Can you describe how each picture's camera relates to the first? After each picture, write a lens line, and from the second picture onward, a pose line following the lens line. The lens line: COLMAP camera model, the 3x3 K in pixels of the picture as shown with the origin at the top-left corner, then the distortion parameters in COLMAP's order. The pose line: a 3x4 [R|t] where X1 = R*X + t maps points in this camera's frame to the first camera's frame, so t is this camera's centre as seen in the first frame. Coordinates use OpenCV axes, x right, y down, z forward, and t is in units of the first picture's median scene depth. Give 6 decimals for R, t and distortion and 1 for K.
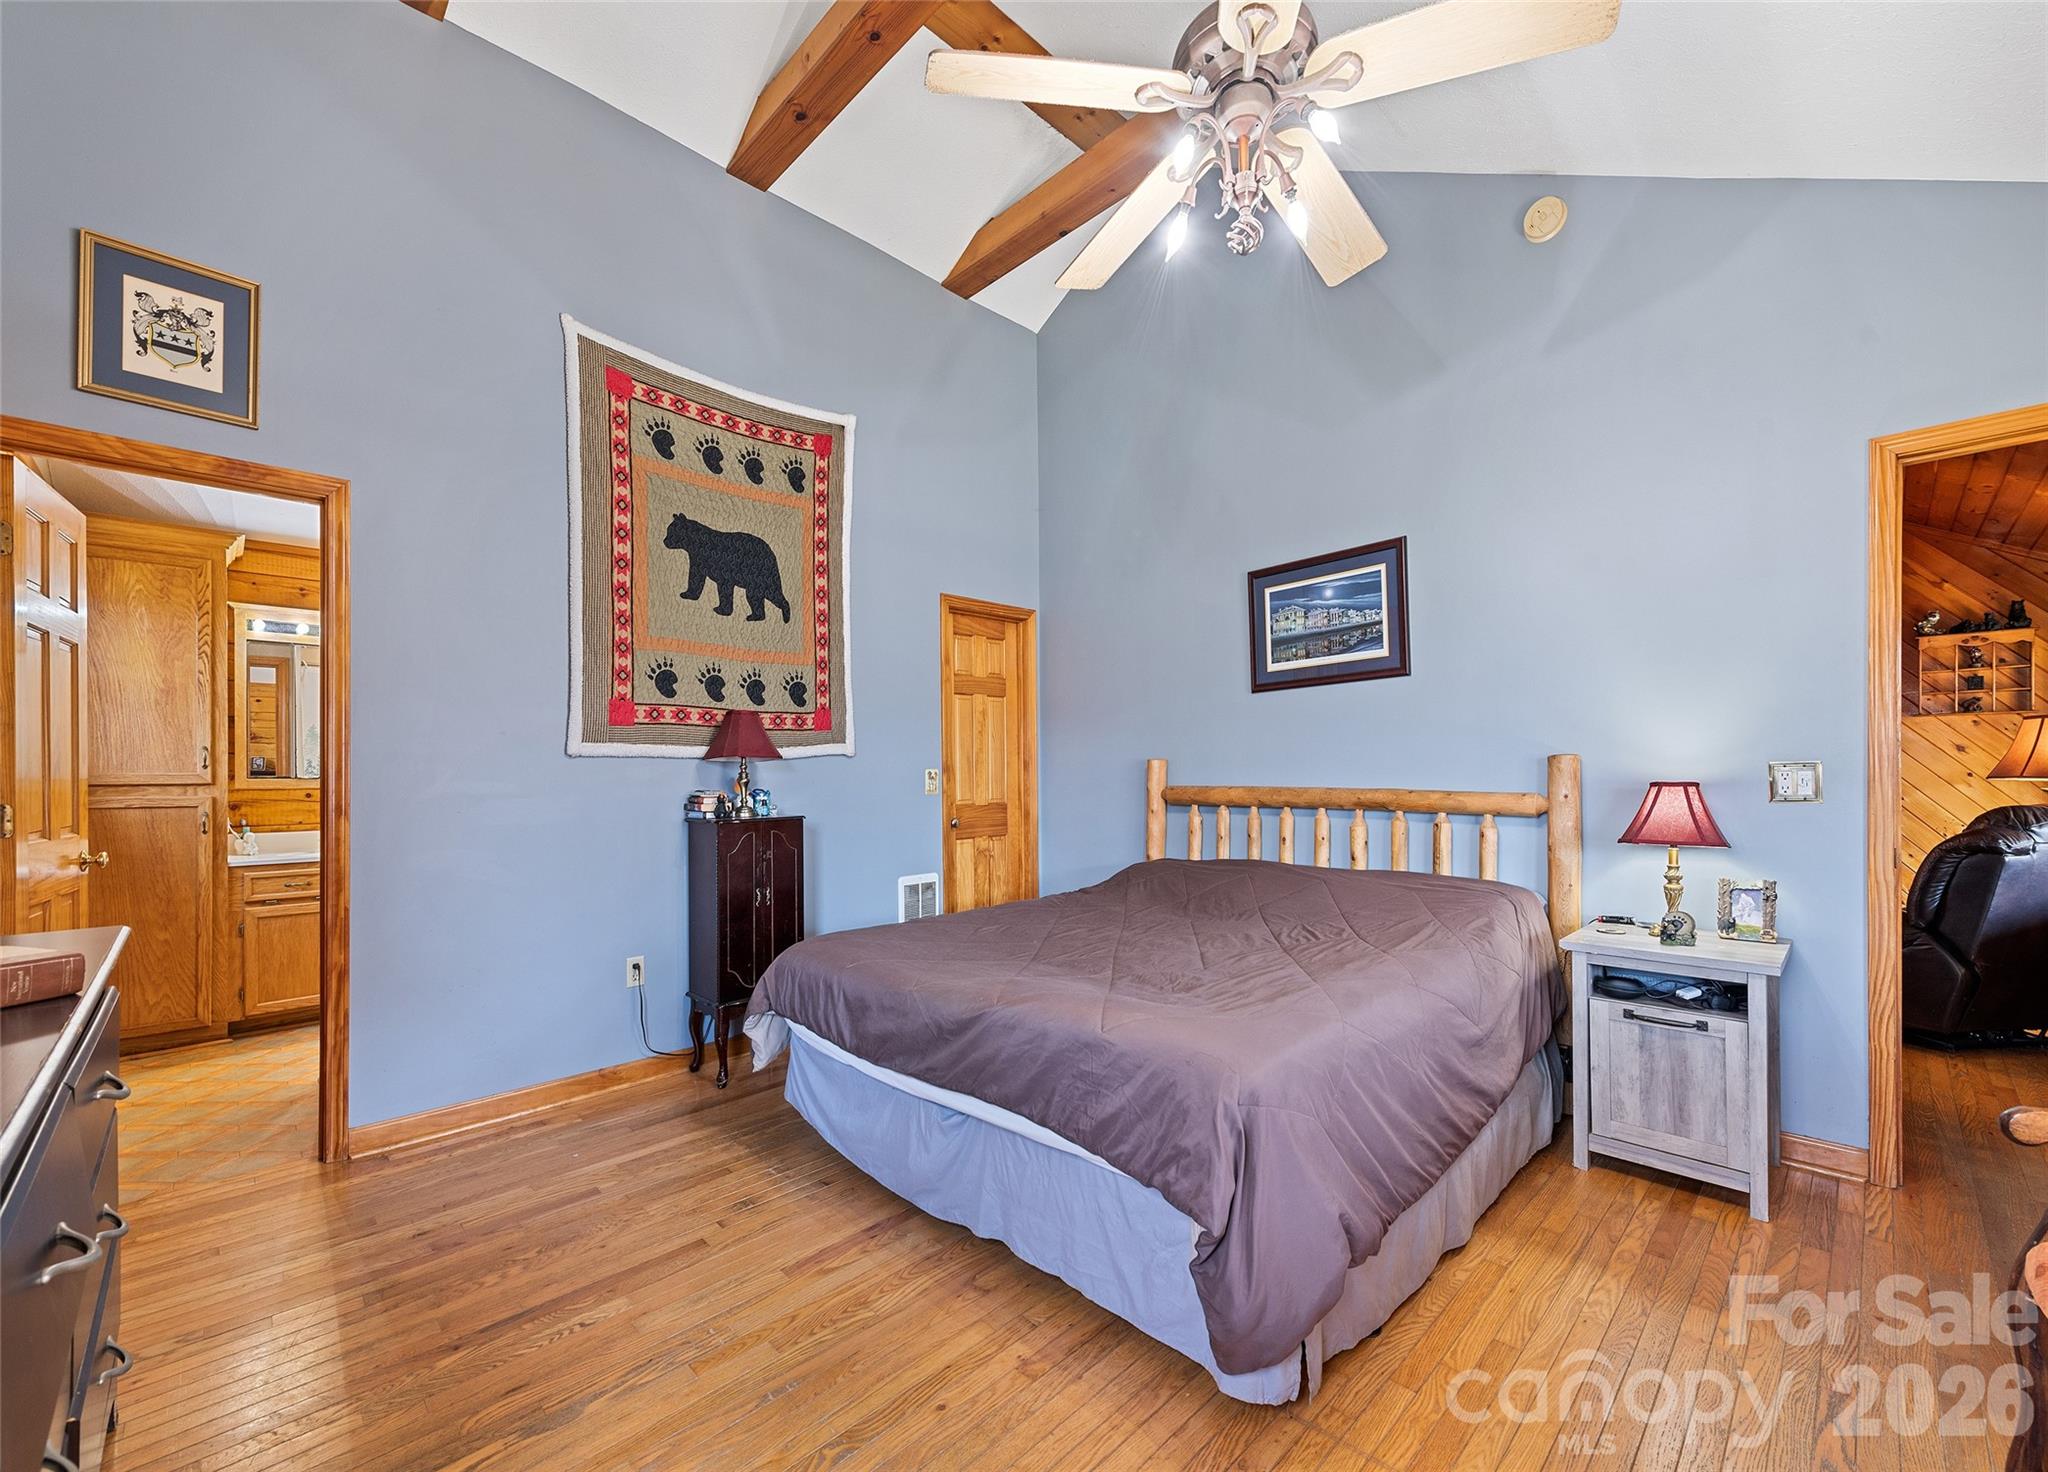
lens RADIAL K [[809.5, 0, 976.4], [0, 809.5, 768.5], [0, 0, 1]] dist [0.014180, -0.005438]
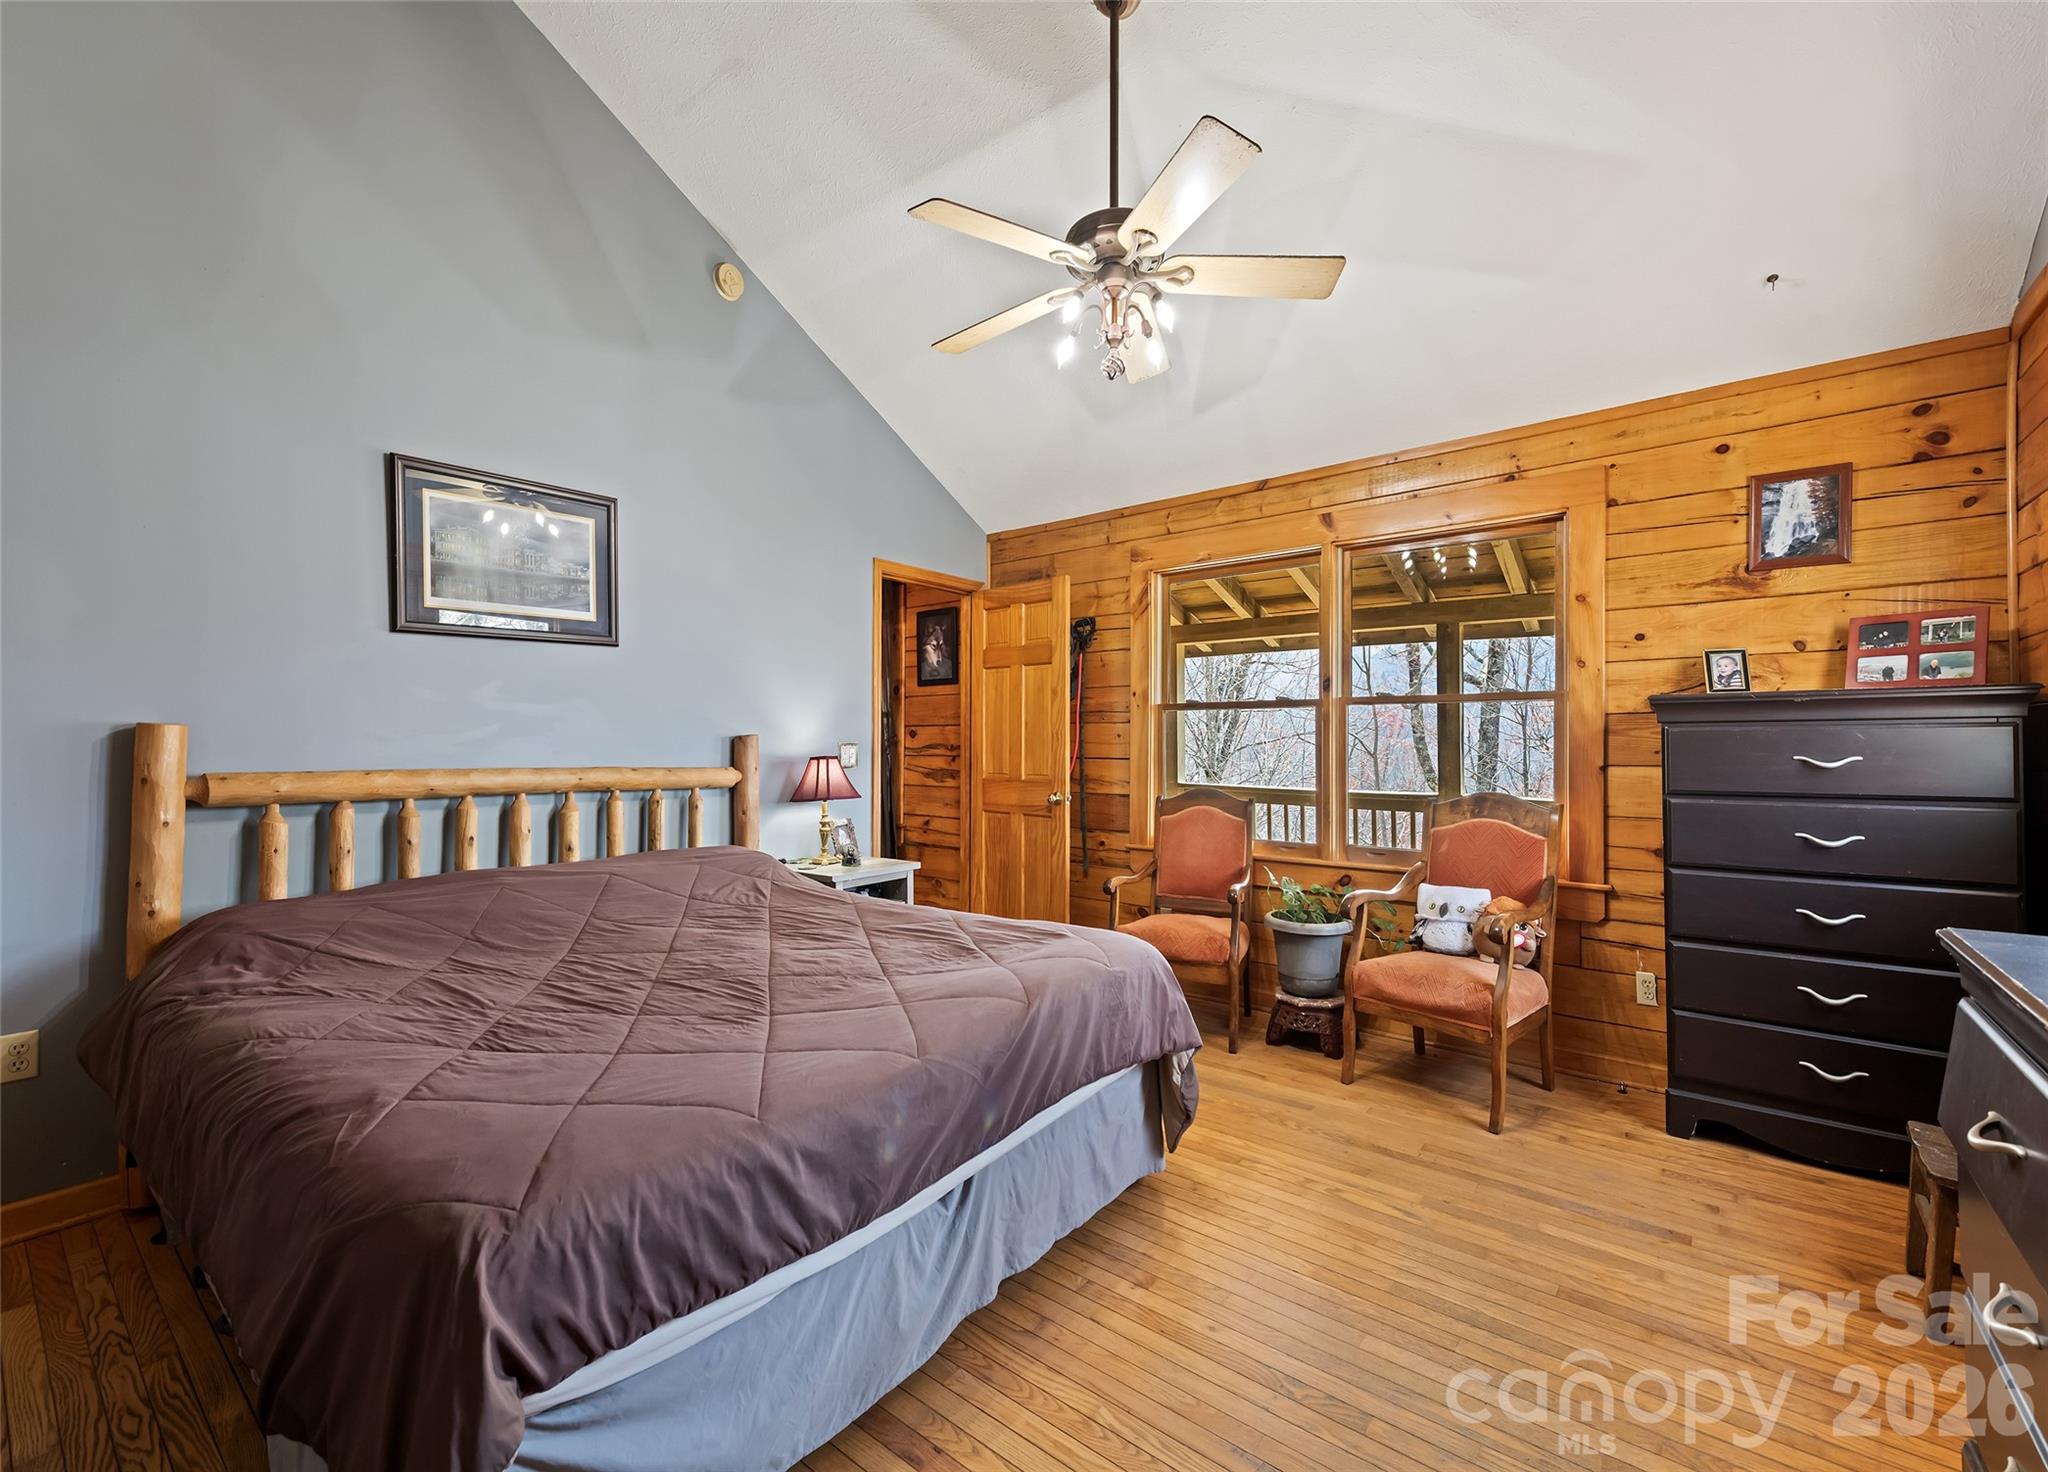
lens RADIAL K [[869.1, 0, 1028.3], [0, 869.1, 752.1], [0, 0, 1]] dist [0.011127, -0.000310]
pose [[-0.153399, -0.000294, 0.988164, -0.514161], [-0.006656, 0.999978, -0.000736, 0.006109], [-0.988142, -0.006691, -0.153397, 0.634607]]
